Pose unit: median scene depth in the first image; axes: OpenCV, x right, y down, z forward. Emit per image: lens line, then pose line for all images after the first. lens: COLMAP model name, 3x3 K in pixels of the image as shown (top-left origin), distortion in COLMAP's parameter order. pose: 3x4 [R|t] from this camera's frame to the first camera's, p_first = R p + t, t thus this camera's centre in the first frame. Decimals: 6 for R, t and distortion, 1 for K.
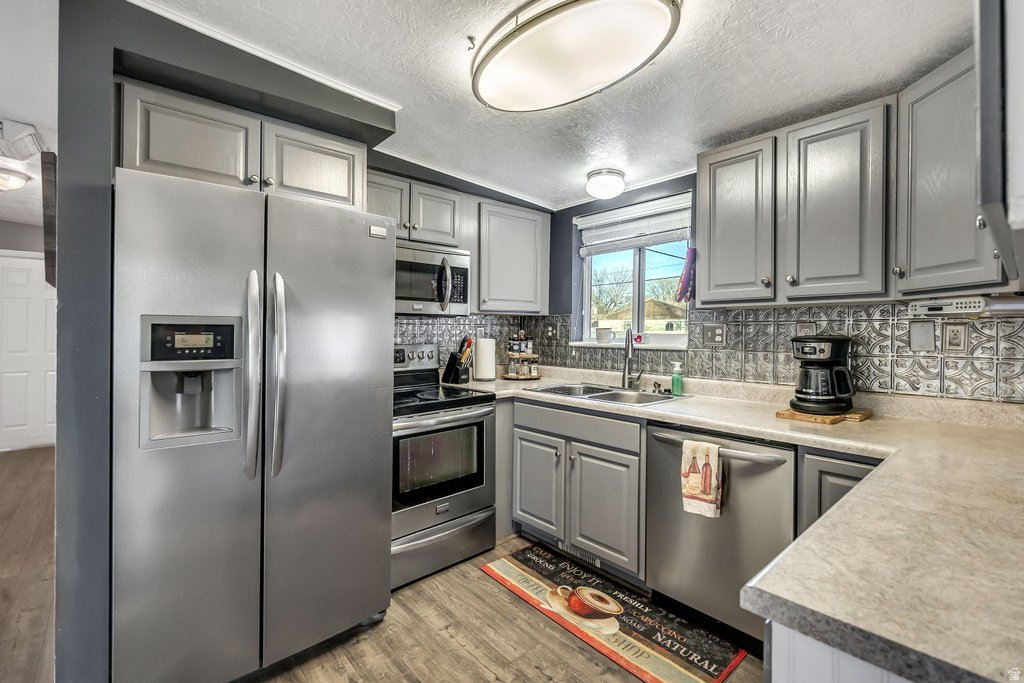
lens RADIAL K [[459.8, 0, 518.6], [0, 459.8, 334.1], [0, 0, 1]] dist [-0.002797, 0.000108]
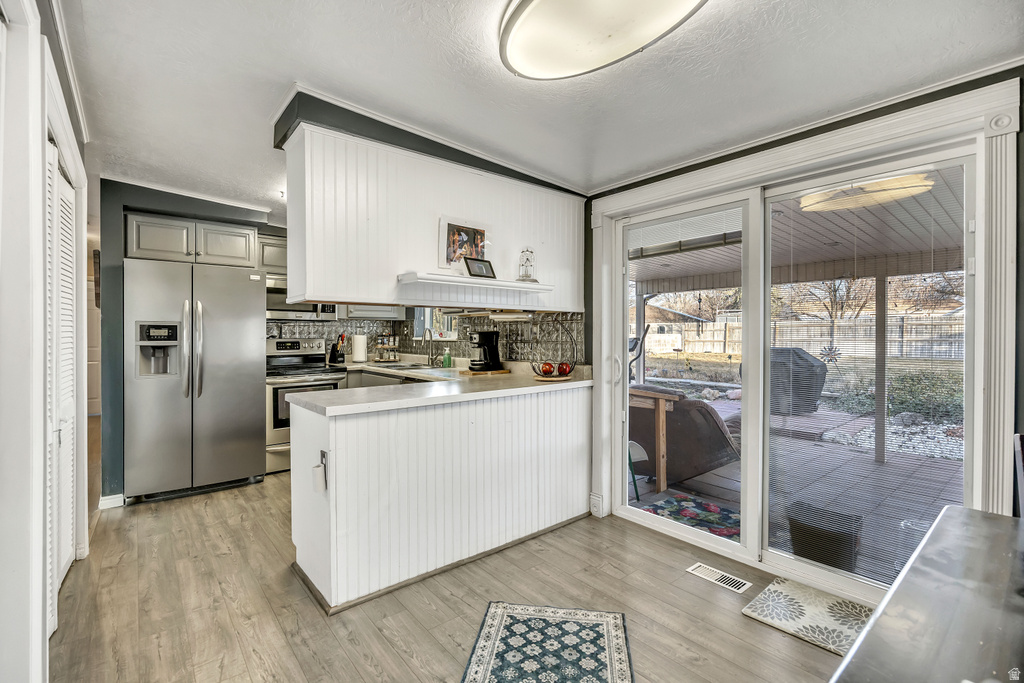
lens RADIAL K [[459.8, 0, 503.2], [0, 459.8, 340.8], [0, 0, 1]] dist [-0.002797, 0.000108]
pose [[0.999549, -0.000743, -0.030012, 0.811620], [0.000949, 0.999976, 0.006855, 0.032510], [0.030006, -0.006881, 0.999526, -0.928510]]
